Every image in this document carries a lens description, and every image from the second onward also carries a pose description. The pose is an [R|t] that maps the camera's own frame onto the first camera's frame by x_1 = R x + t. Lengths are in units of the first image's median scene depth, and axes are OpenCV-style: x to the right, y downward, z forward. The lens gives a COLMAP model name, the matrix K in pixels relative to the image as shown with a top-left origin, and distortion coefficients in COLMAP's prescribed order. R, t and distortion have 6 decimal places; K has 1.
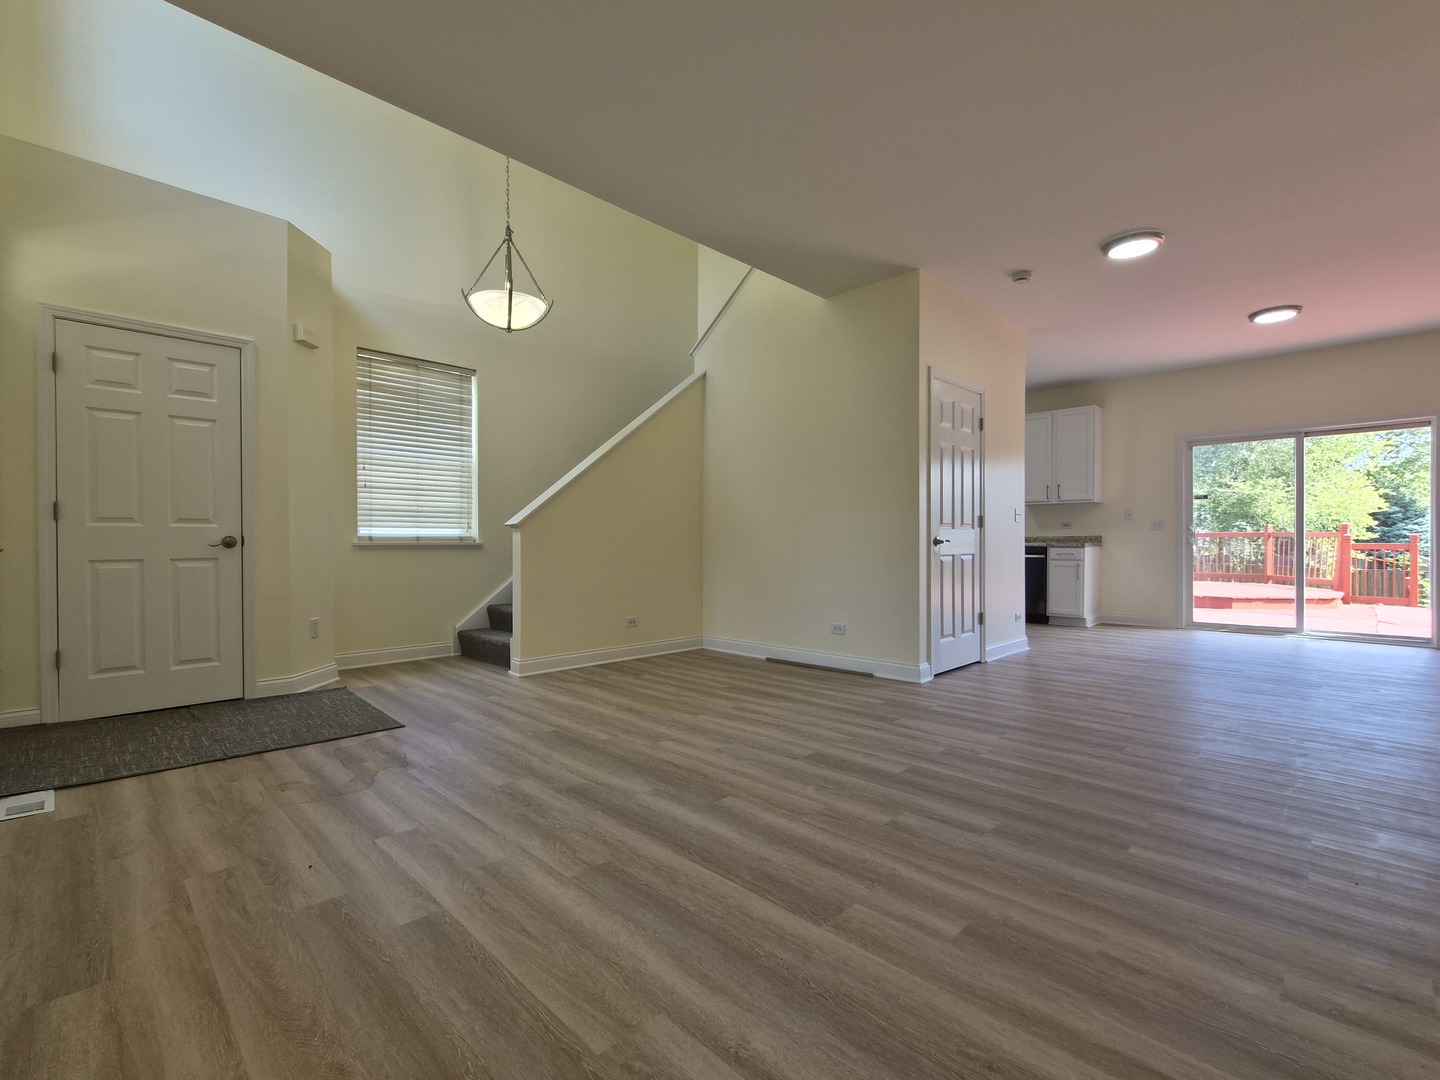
lens RADIAL K [[653.6, 0, 712.4], [0, 653.6, 551.4], [0, 0, 1]] dist [-0.001925, 0.001395]
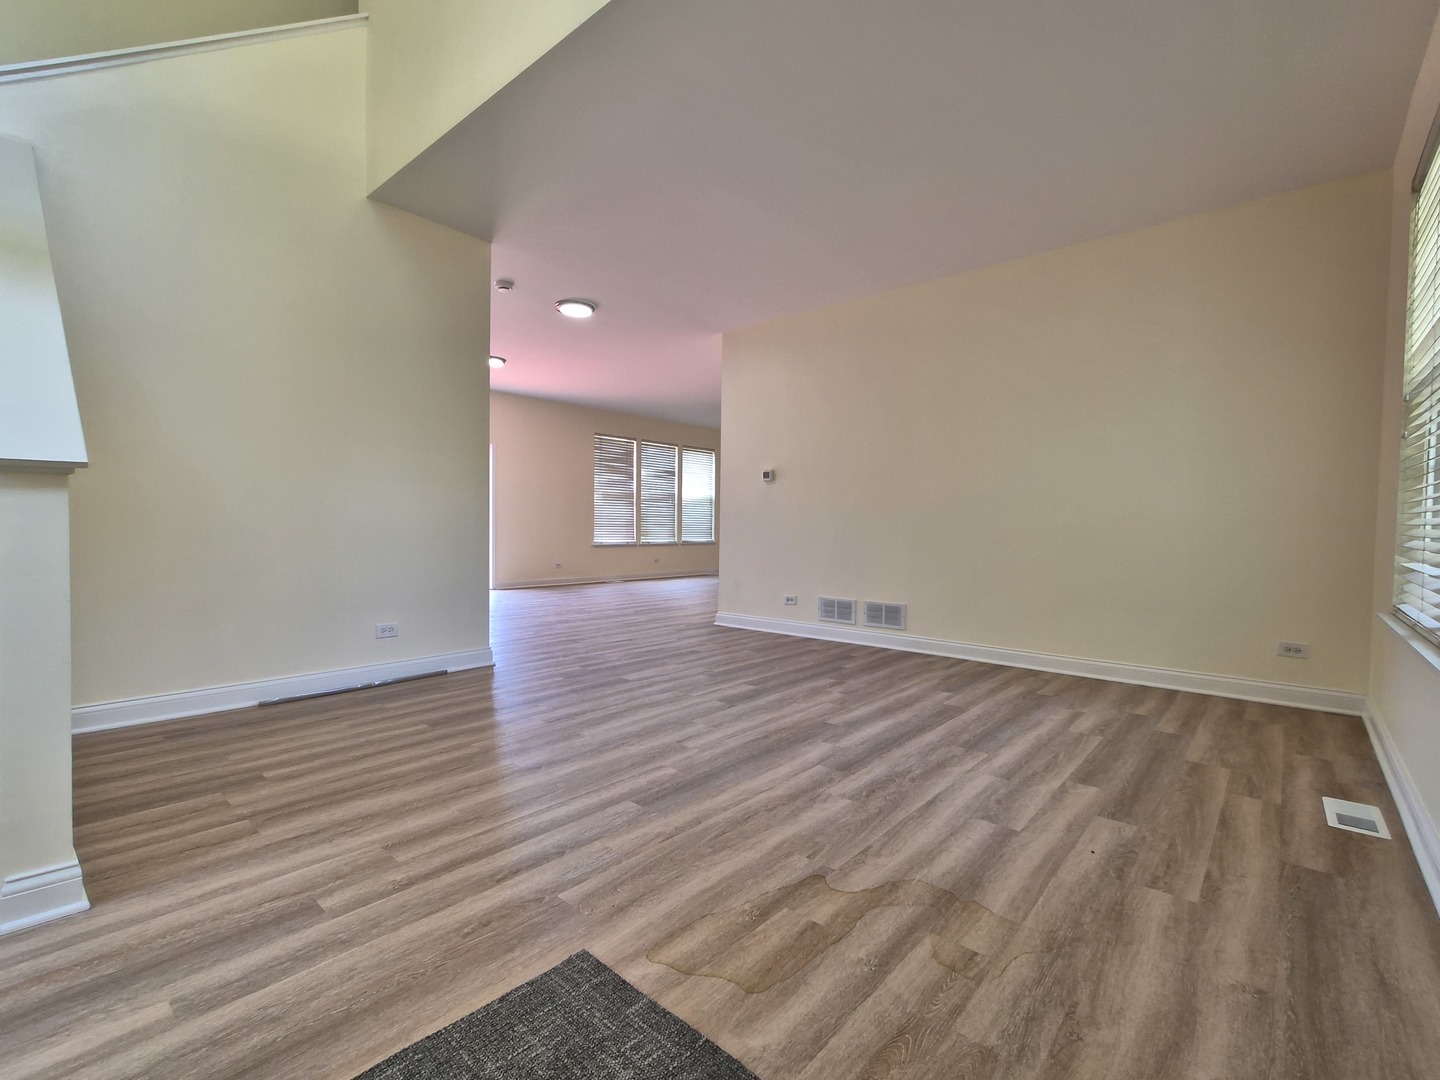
lens RADIAL K [[653.6, 0, 722.0], [0, 653.6, 542.0], [0, 0, 1]] dist [-0.001925, 0.001395]
pose [[-0.078879, -0.024472, 0.996584, -1.117839], [0.000379, 0.999698, 0.024578, -0.014759], [-0.996884, 0.002316, -0.078846, 1.171398]]
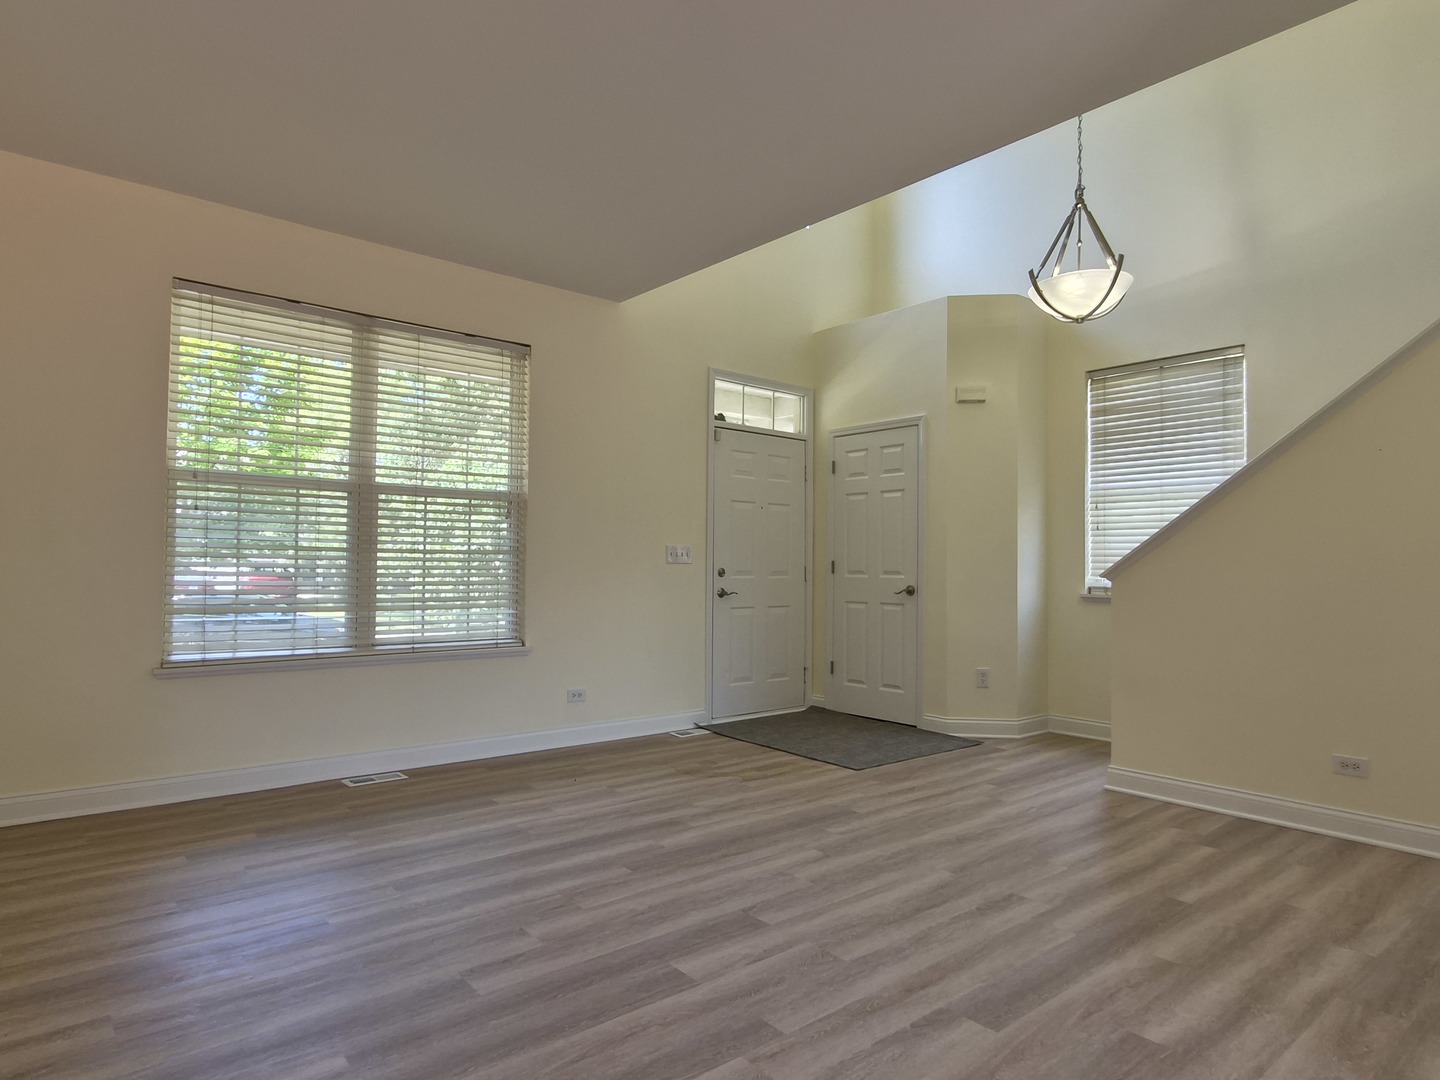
lens RADIAL K [[842.3, 0, 706.5], [0, 842.3, 544.4], [0, 0, 1]] dist [-0.007050, 0.000385]
pose [[-0.092519, -0.025134, -0.995394, 1.139507], [-0.023533, 0.999457, -0.023050, -0.075082], [0.995433, 0.021292, -0.093060, 1.089325]]
